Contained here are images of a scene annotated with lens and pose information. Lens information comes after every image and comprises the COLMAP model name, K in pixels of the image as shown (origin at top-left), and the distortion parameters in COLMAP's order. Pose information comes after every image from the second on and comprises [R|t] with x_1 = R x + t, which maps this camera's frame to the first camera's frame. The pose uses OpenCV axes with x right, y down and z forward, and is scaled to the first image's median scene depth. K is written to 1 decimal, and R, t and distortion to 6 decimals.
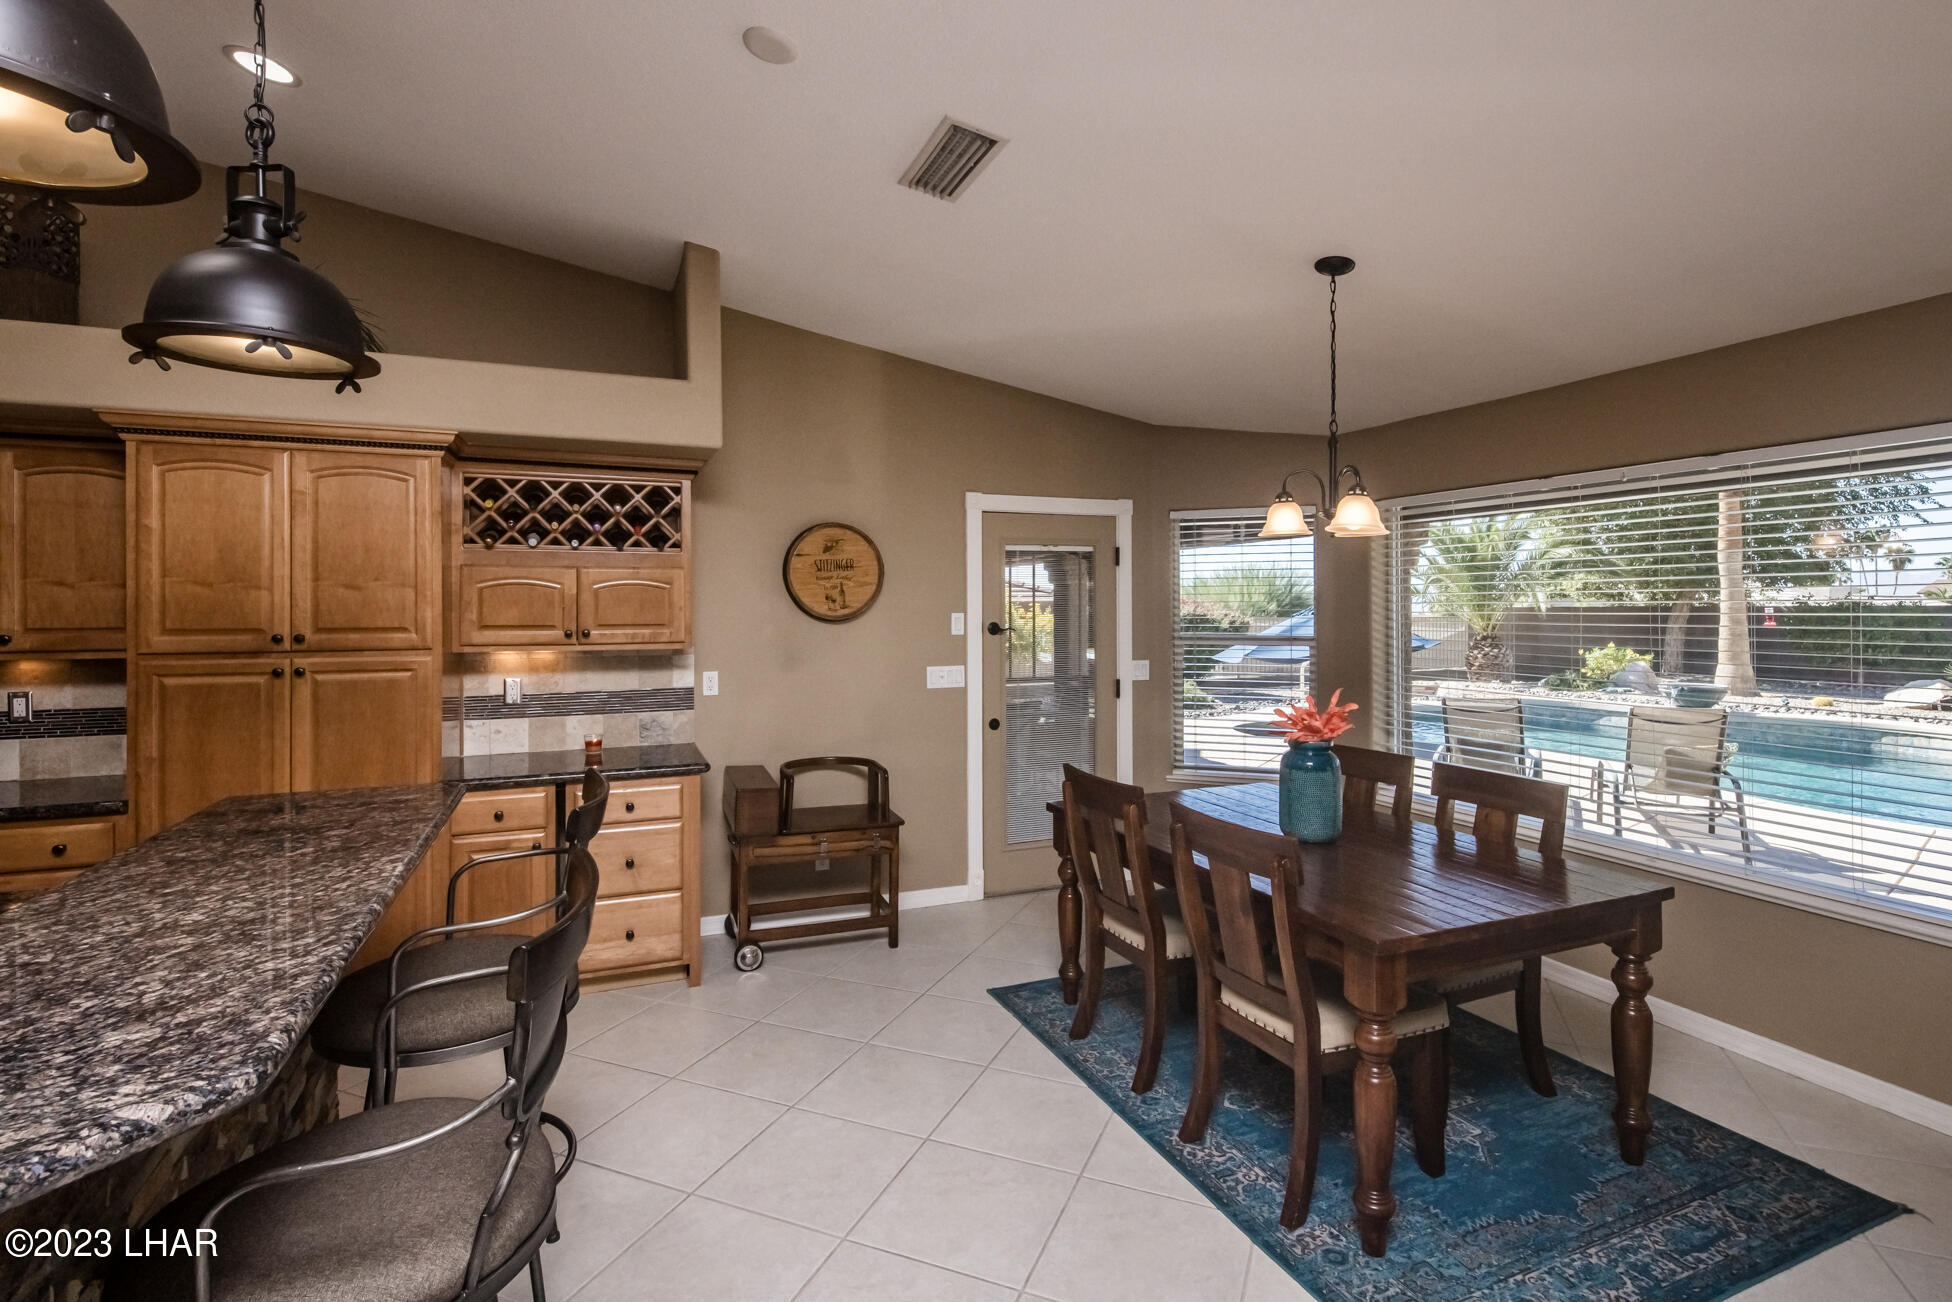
lens RADIAL K [[940.9, 0, 978.7], [0, 940.9, 607.1], [0, 0, 1]] dist [-0.002071, -0.001060]
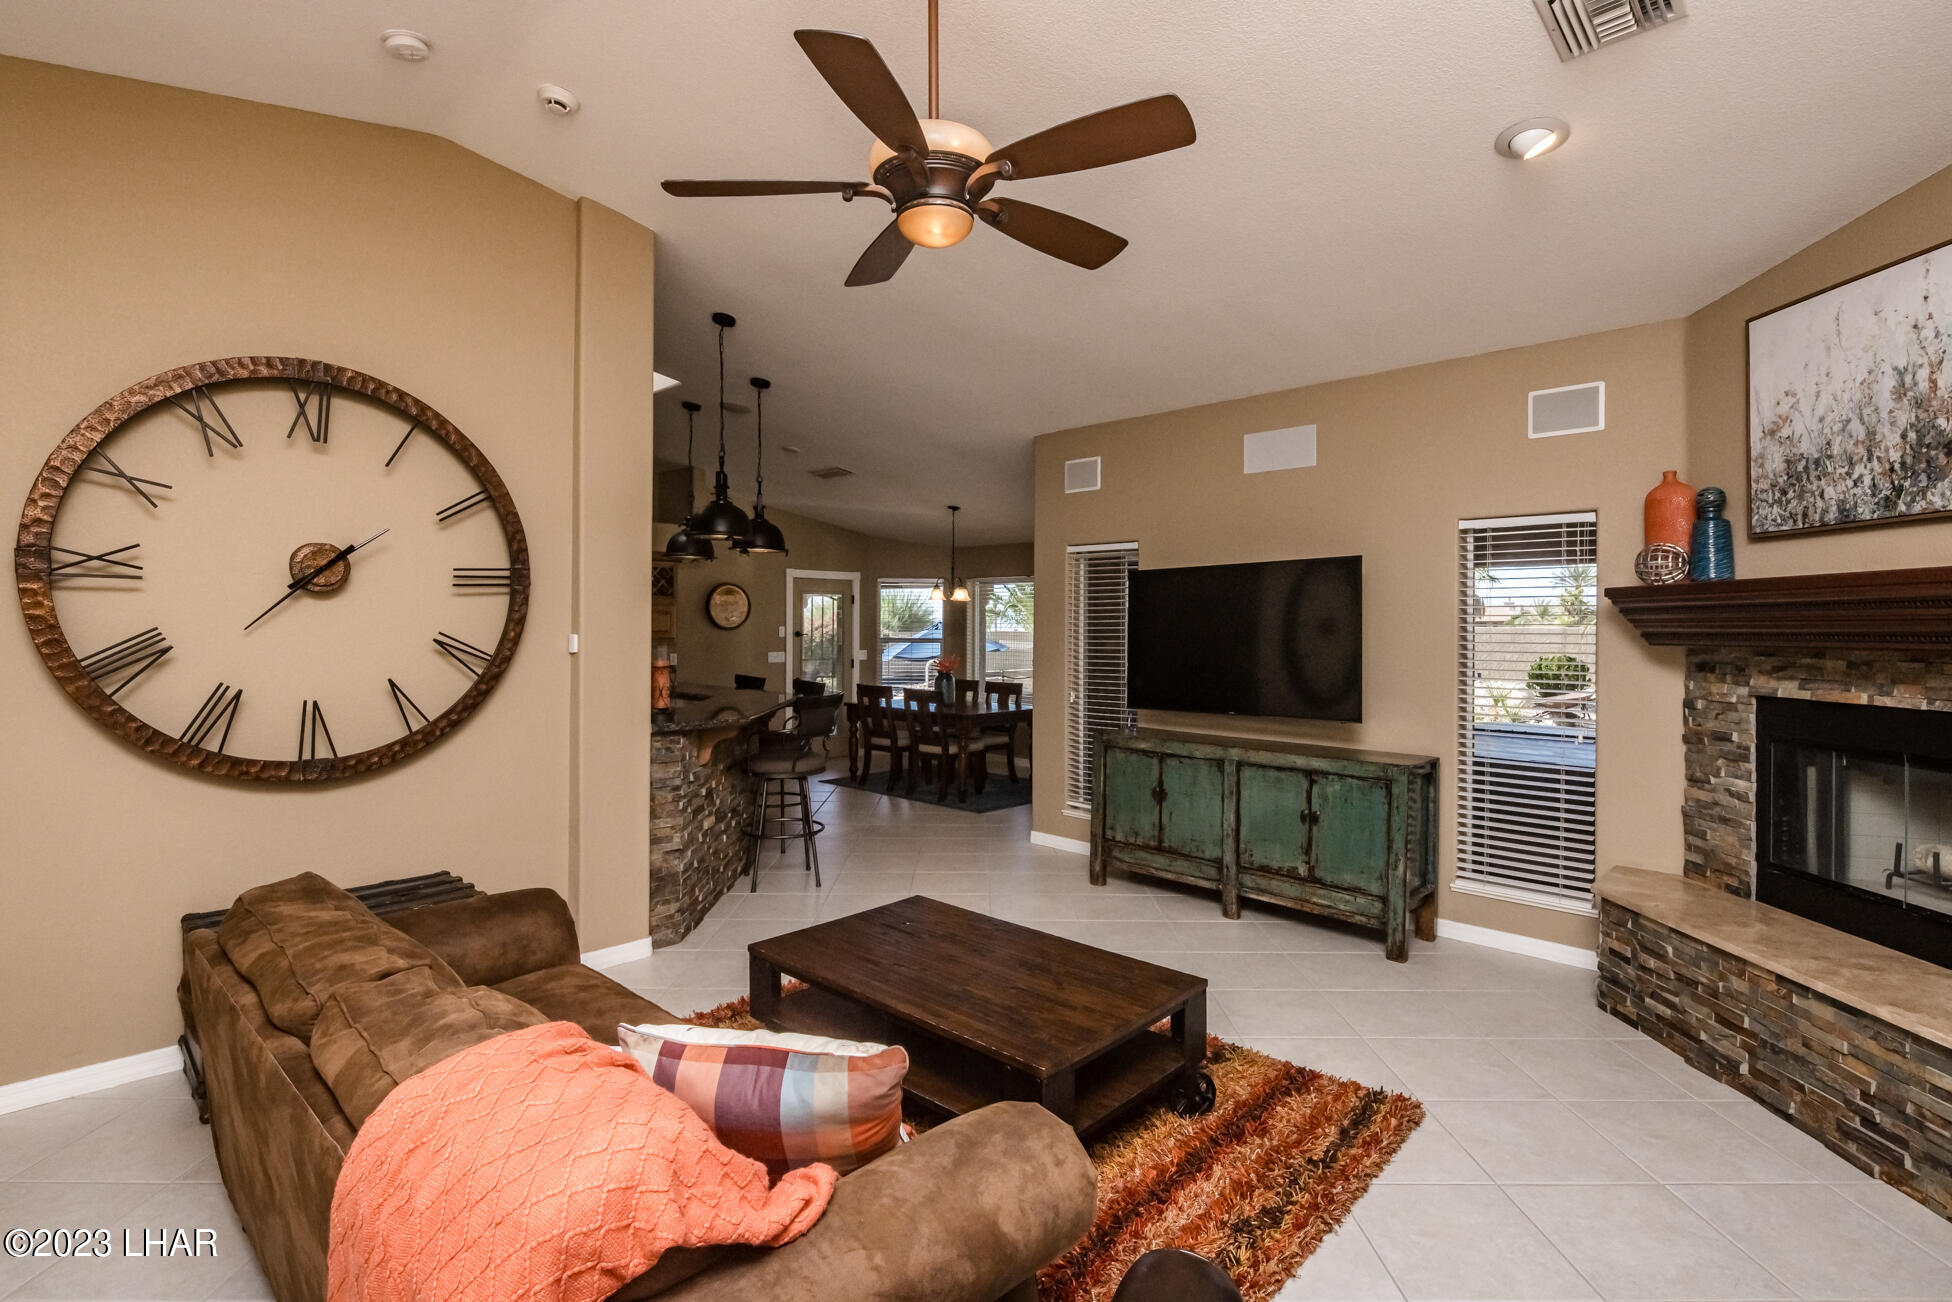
lens RADIAL K [[923.5, 0, 1005.8], [0, 923.5, 625.7], [0, 0, 1]] dist [0.003620, -0.005653]
pose [[0.909136, 0.006552, 0.416447, -0.388875], [-0.007671, 0.999970, 0.001013, -0.001555], [-0.416428, -0.004116, 0.909159, -0.975934]]
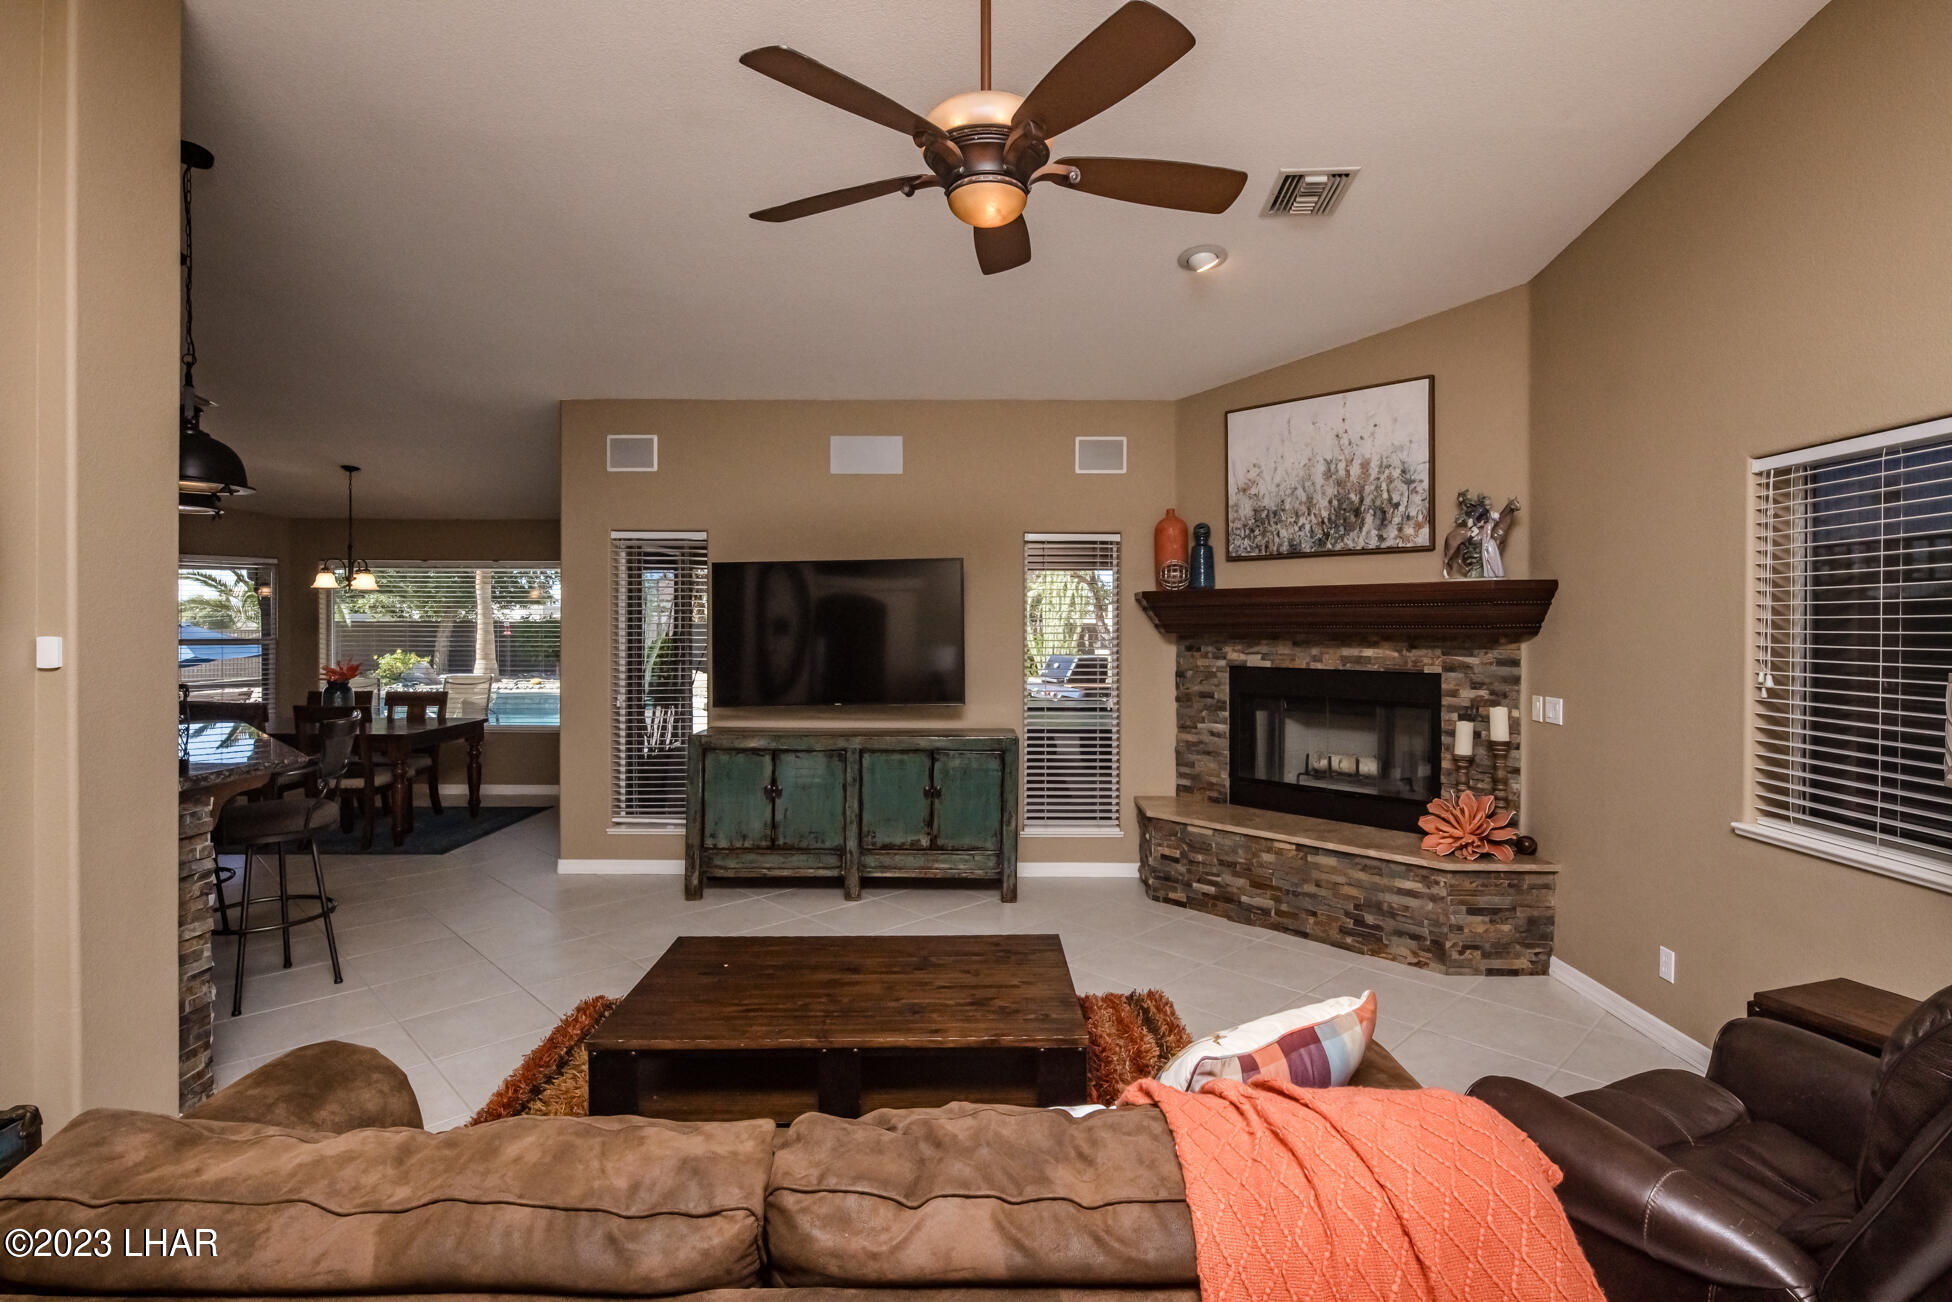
lens RADIAL K [[915.2, 0, 984.8], [0, 915.2, 622.9], [0, 0, 1]] dist [0.000294, -0.000396]
pose [[0.375464, 0.002223, 0.926834, -0.629500], [-0.003585, 0.999993, -0.000946, 0.001293], [-0.926830, -0.002968, 0.375470, -0.716160]]
